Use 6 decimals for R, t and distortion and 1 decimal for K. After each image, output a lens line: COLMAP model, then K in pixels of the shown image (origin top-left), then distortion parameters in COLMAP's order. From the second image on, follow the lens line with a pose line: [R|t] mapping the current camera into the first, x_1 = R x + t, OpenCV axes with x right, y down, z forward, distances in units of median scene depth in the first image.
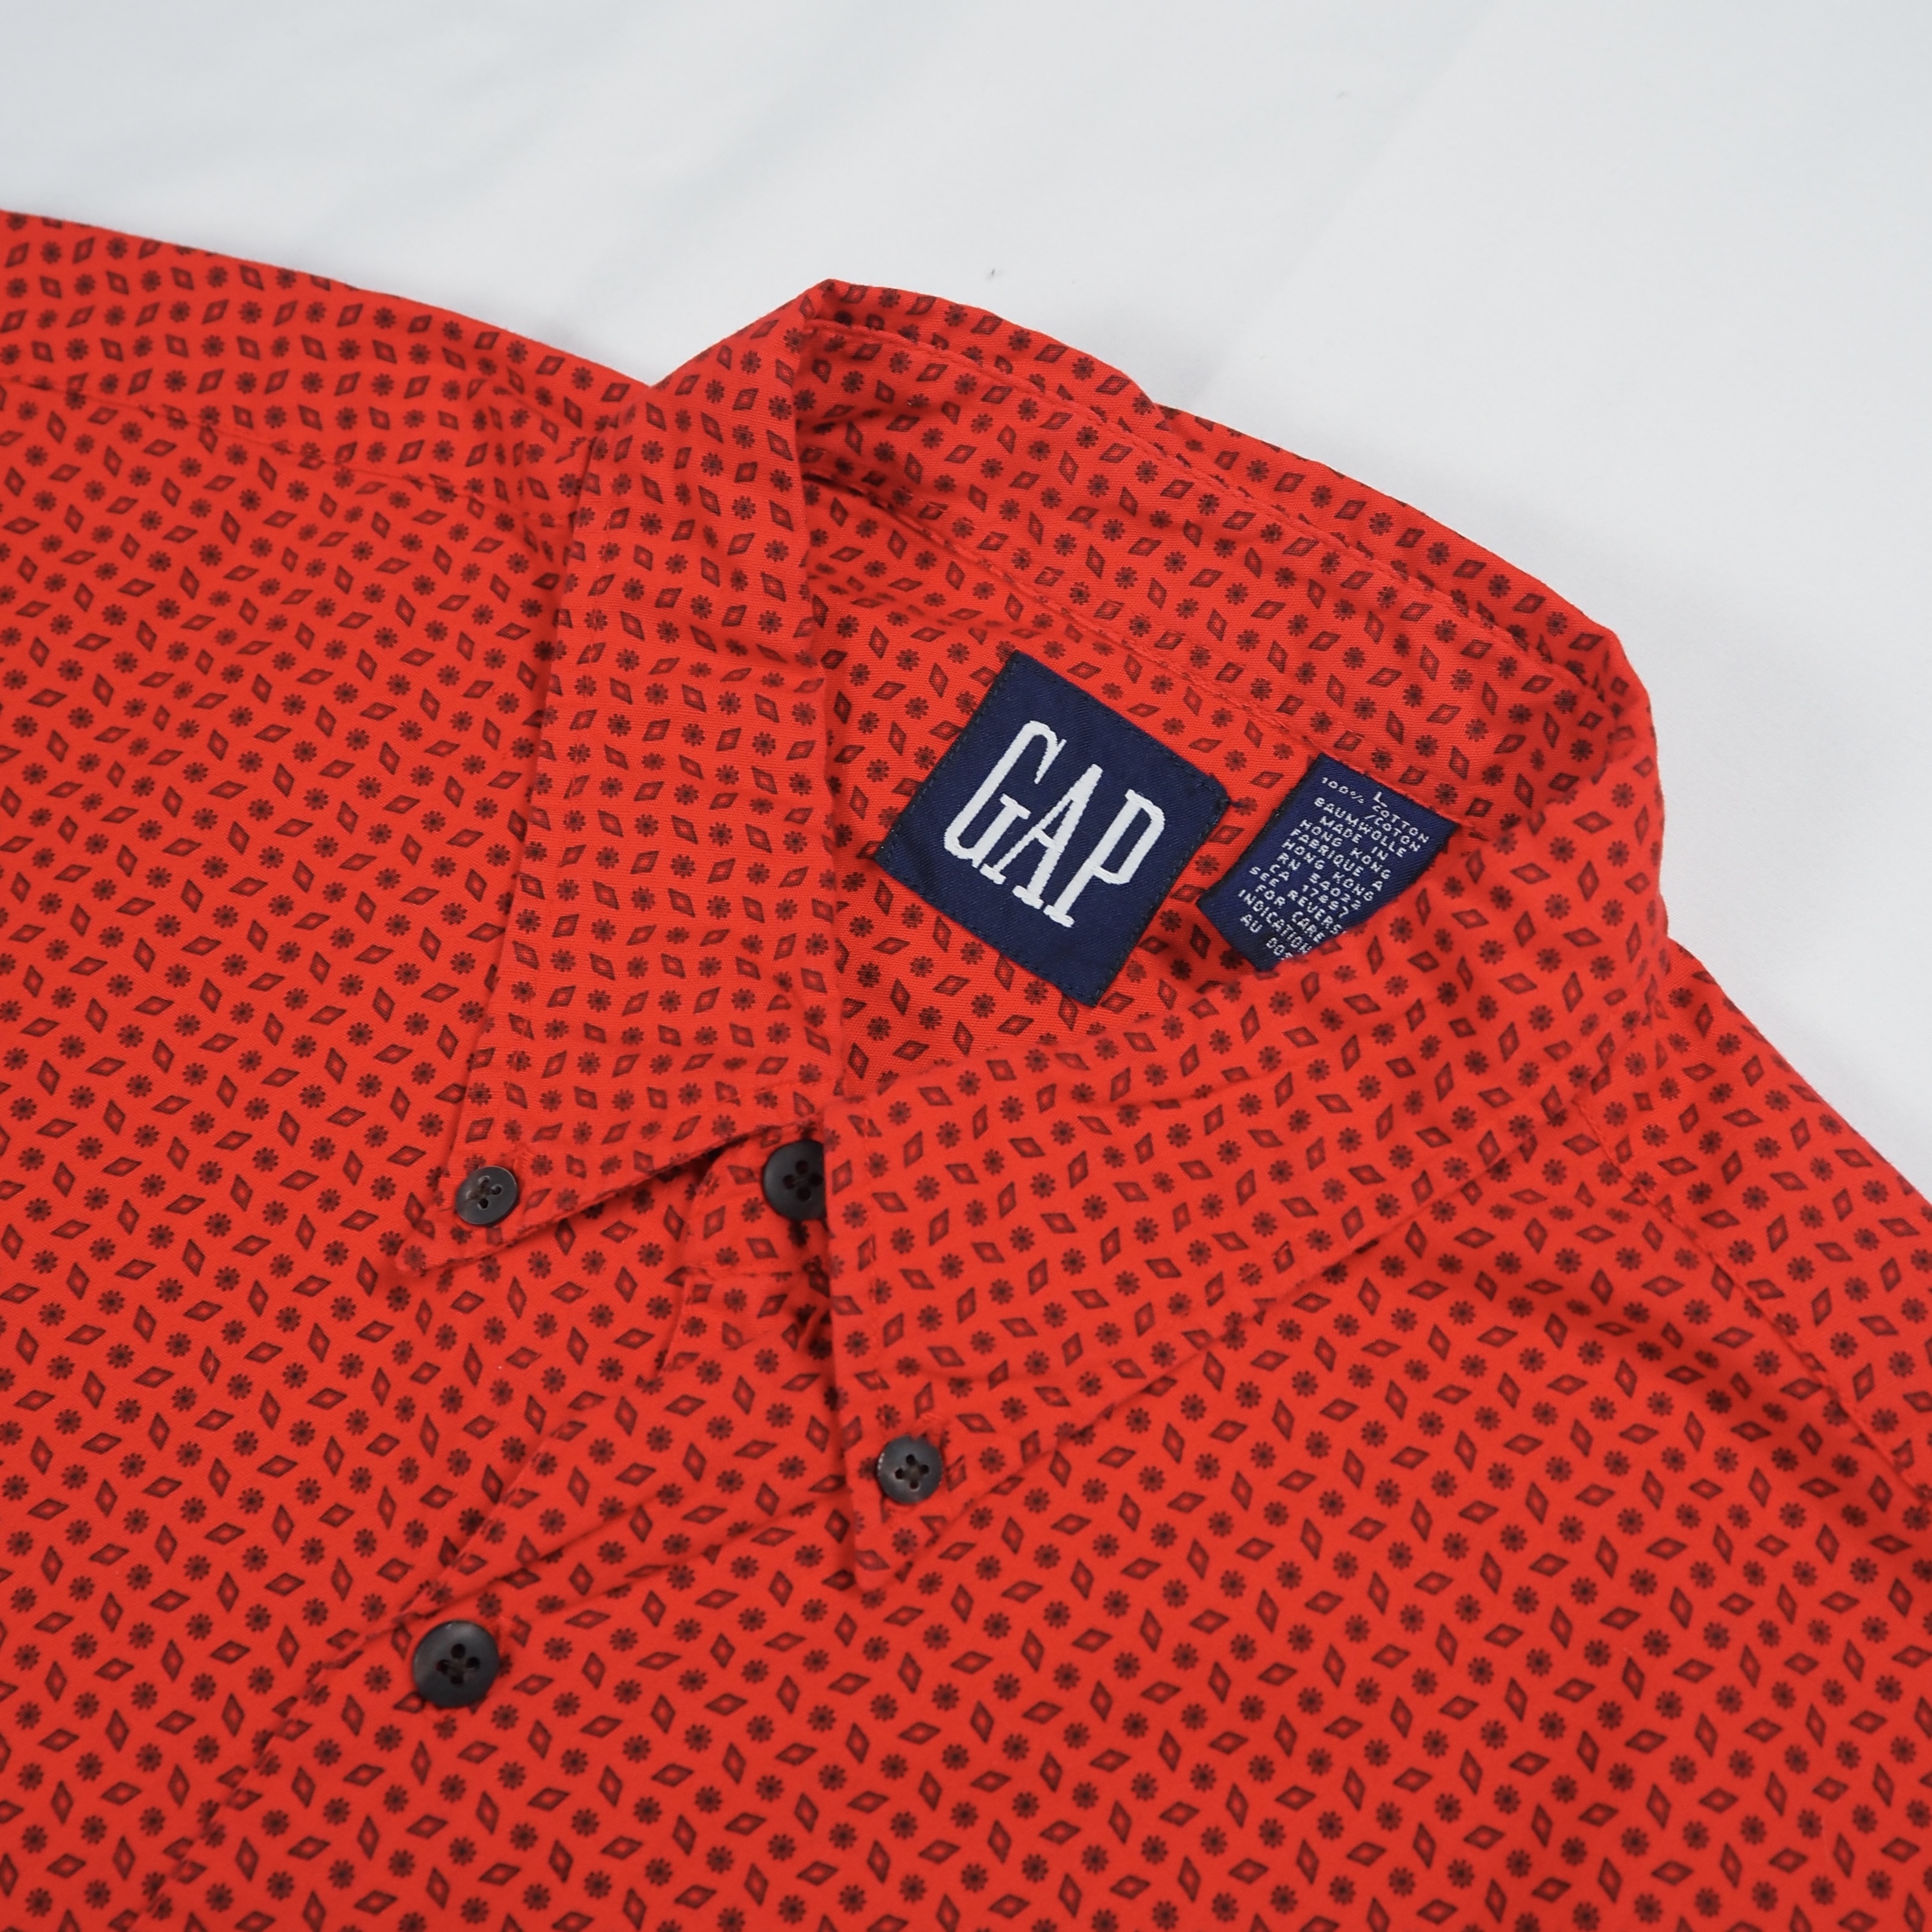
lens RADIAL K [[2774.2, 0, 1089.1], [0, 2774.2, 768.5], [0, 0, 1]] dist [-0.019473, -0.099528]
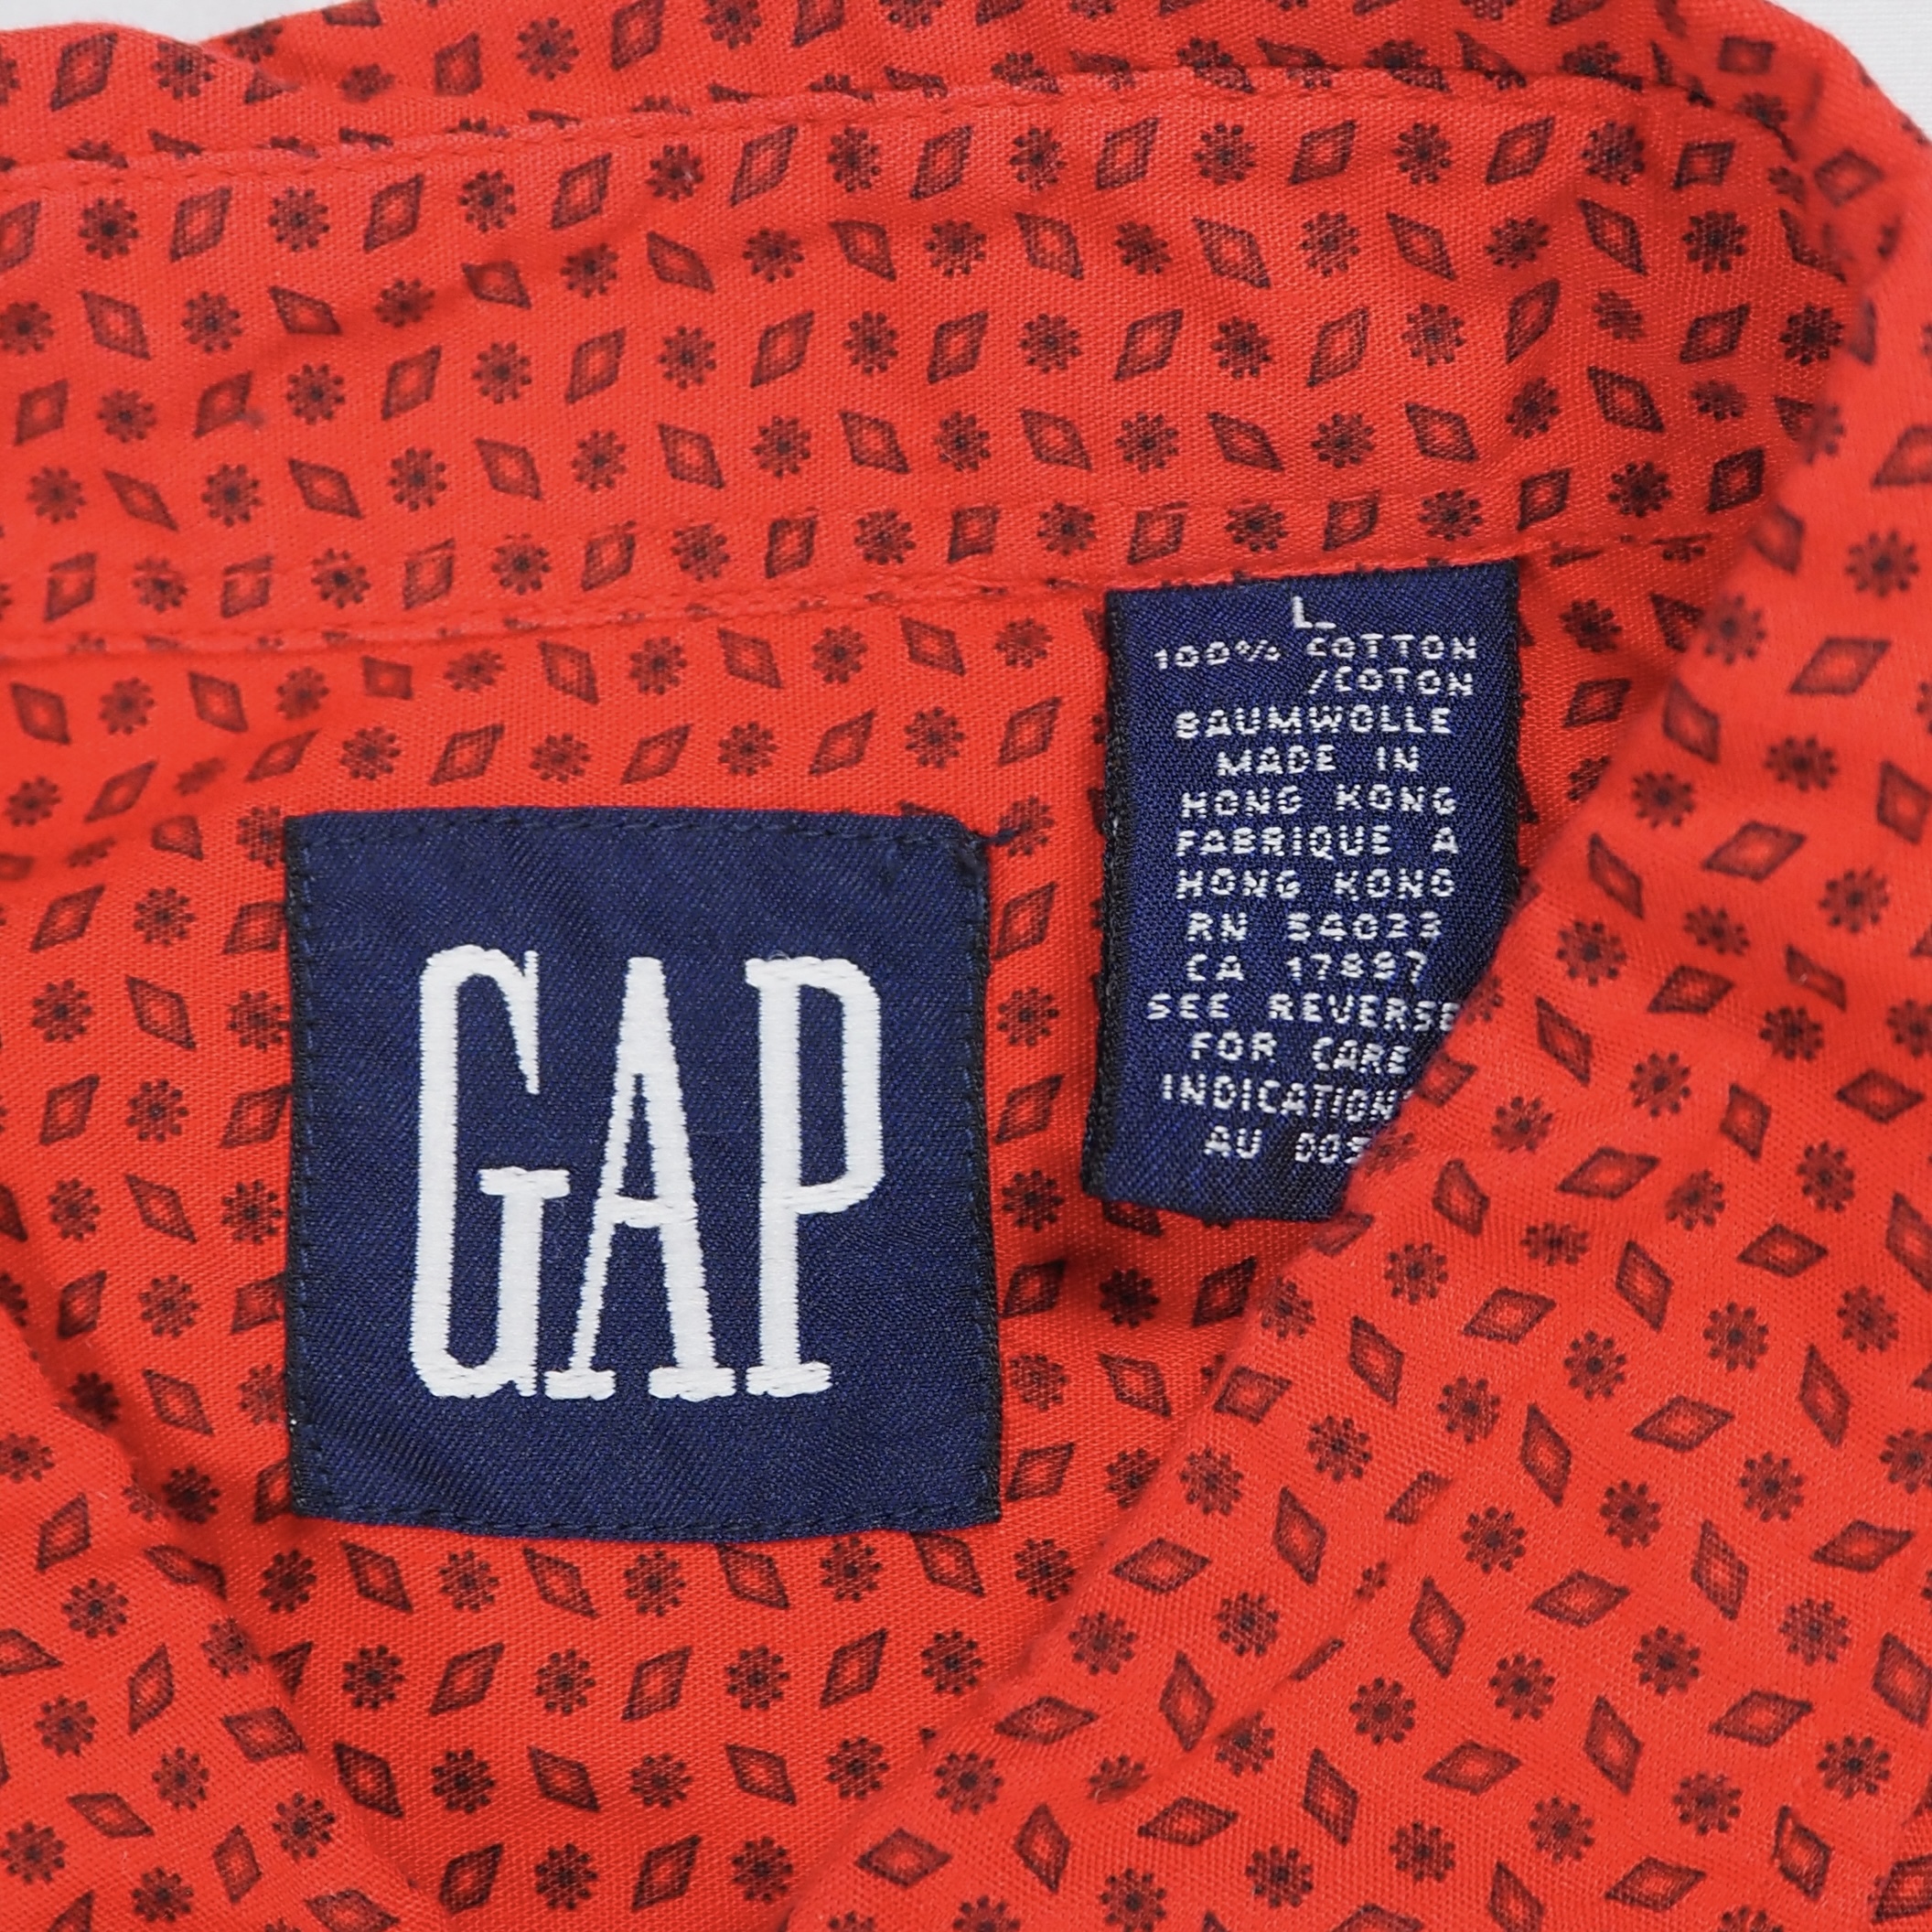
lens RADIAL K [[4180.8, 0, 1025.6], [0, 4180.8, 966.8], [0, 0, 1]] dist [-0.010514, -0.074248]
pose [[0.829103, -0.559089, -0.002731, 0.048355], [0.546576, 0.809499, 0.214398, -0.095681], [-0.117657, -0.179251, 0.976743, 0.443805]]
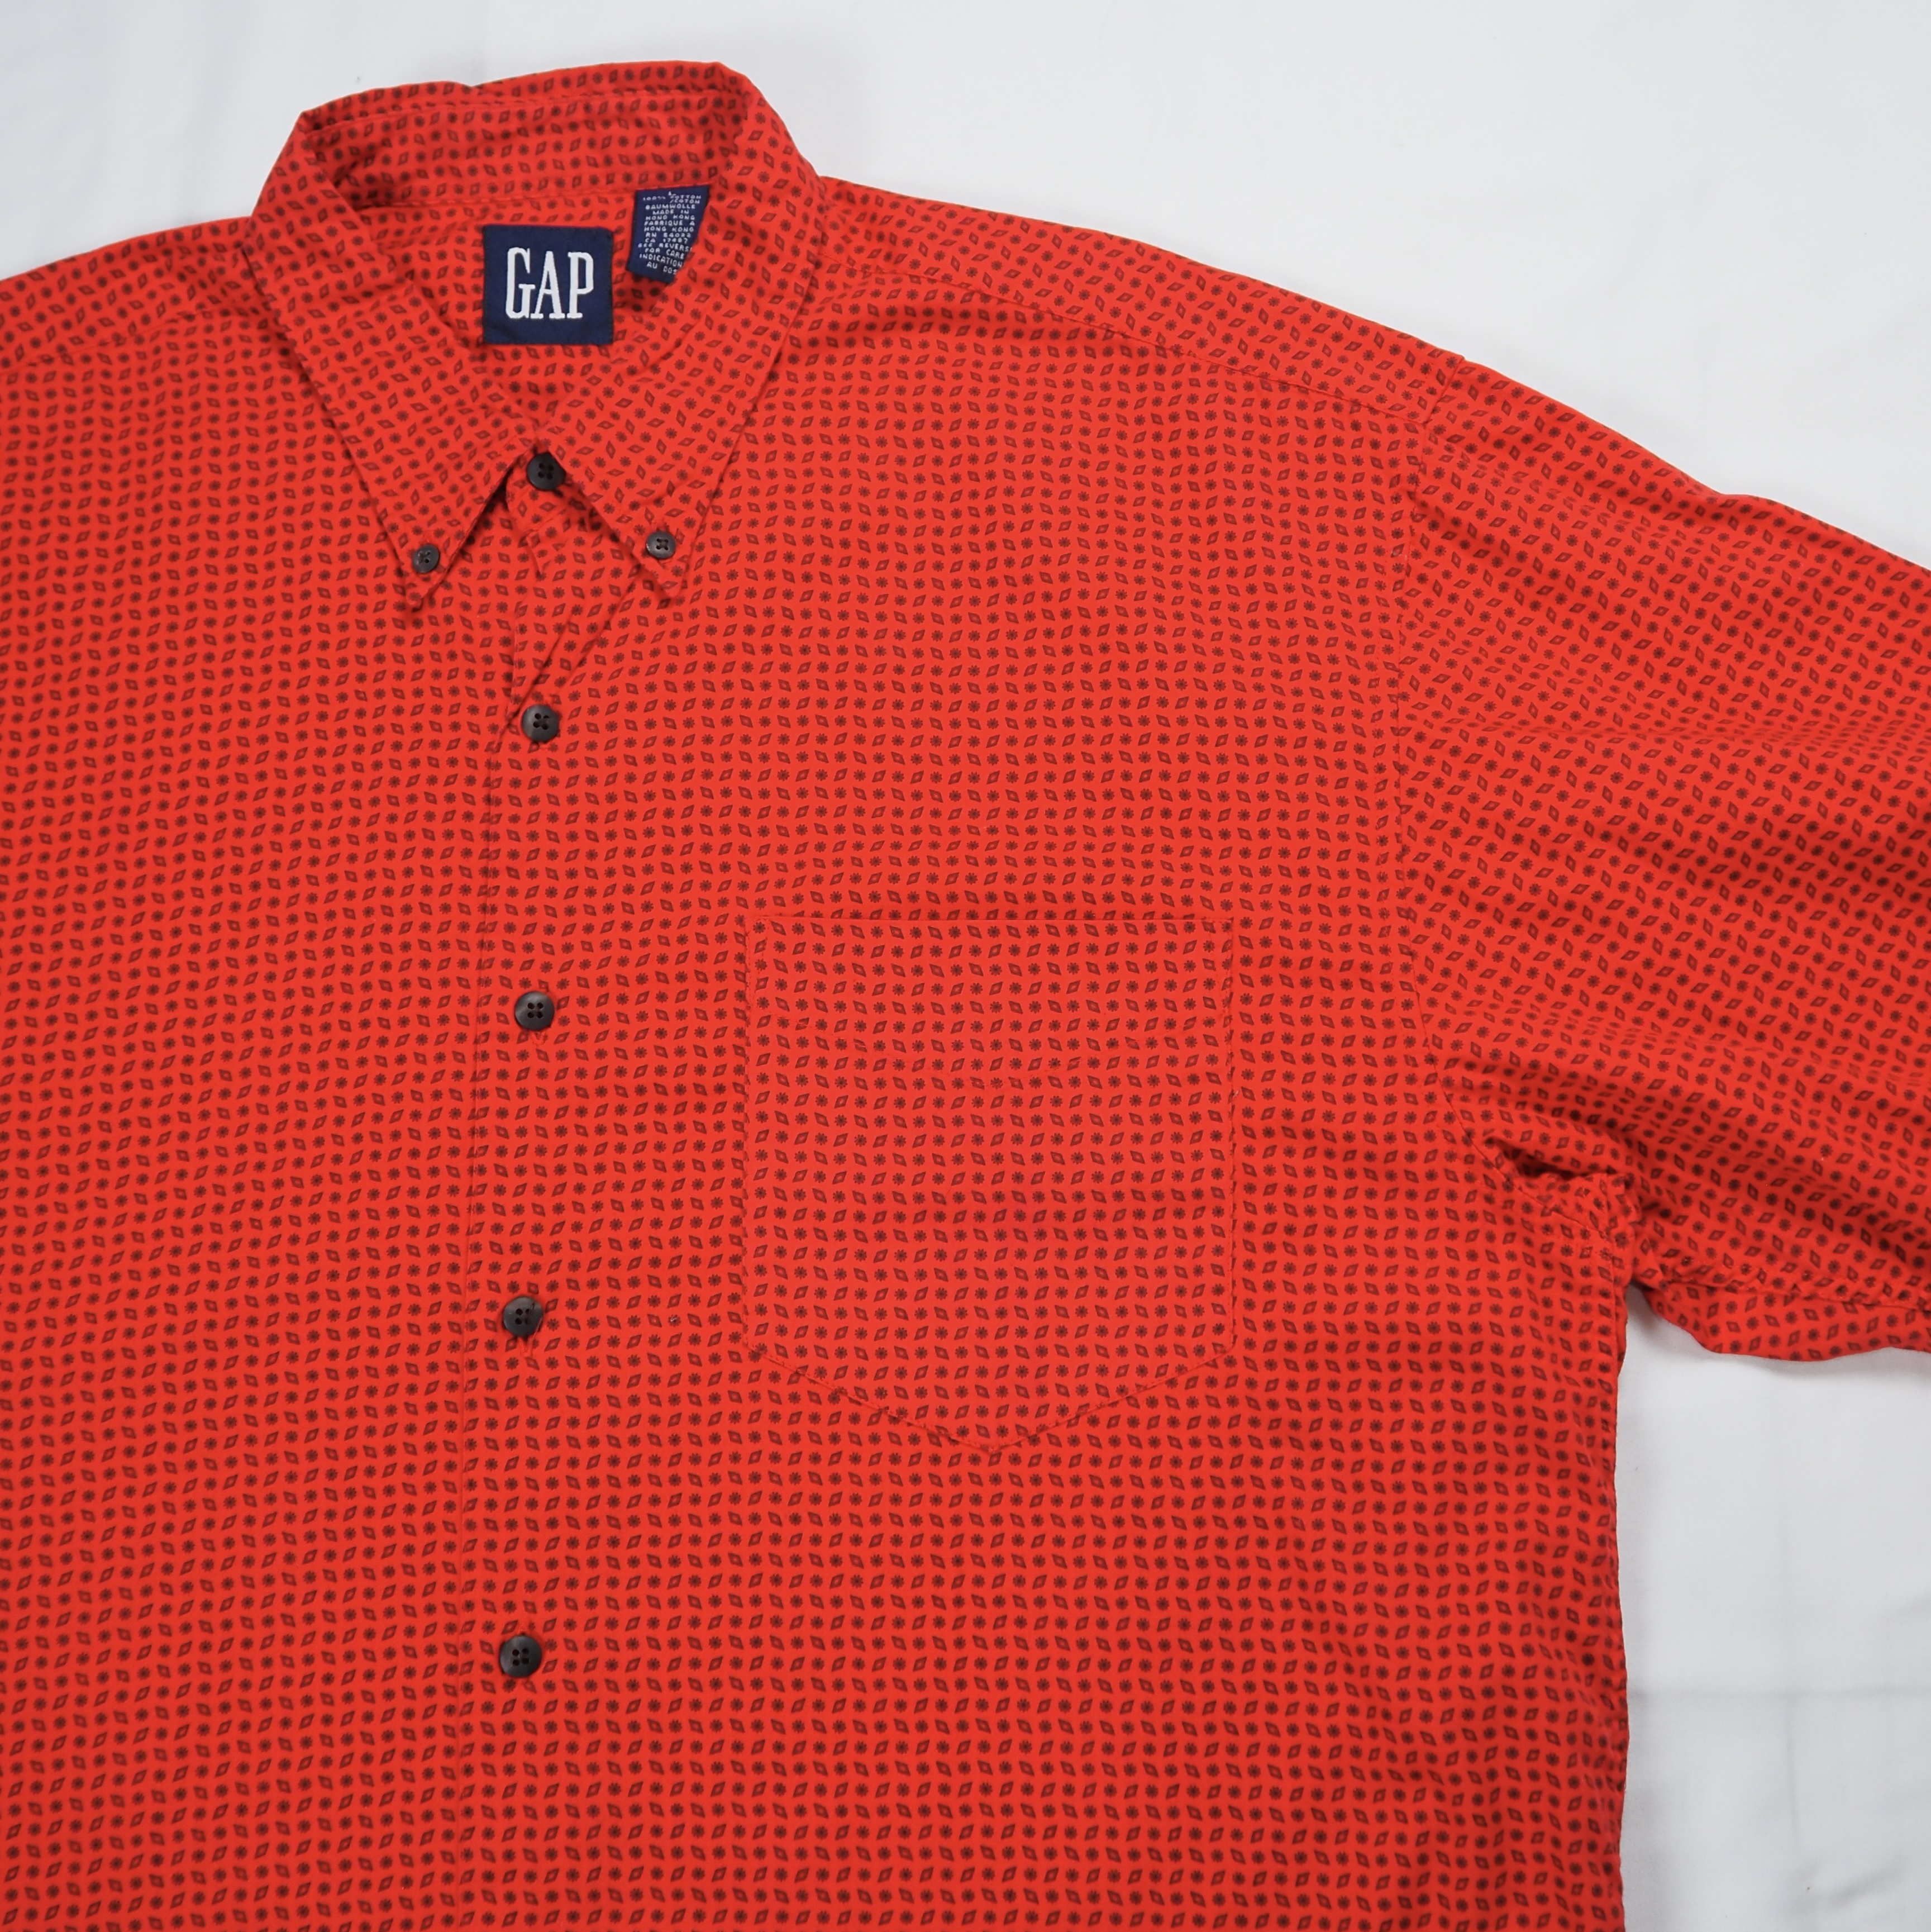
lens RADIAL K [[2333.3, 0, 1048.3], [0, 2333.3, 813.0], [0, 0, 1]] dist [-0.043540, 0.023180]
pose [[0.813064, -0.562410, 0.150404, -0.195187], [0.533477, 0.823196, 0.194293, 0.211381], [-0.233084, -0.077735, 0.969345, -0.826094]]
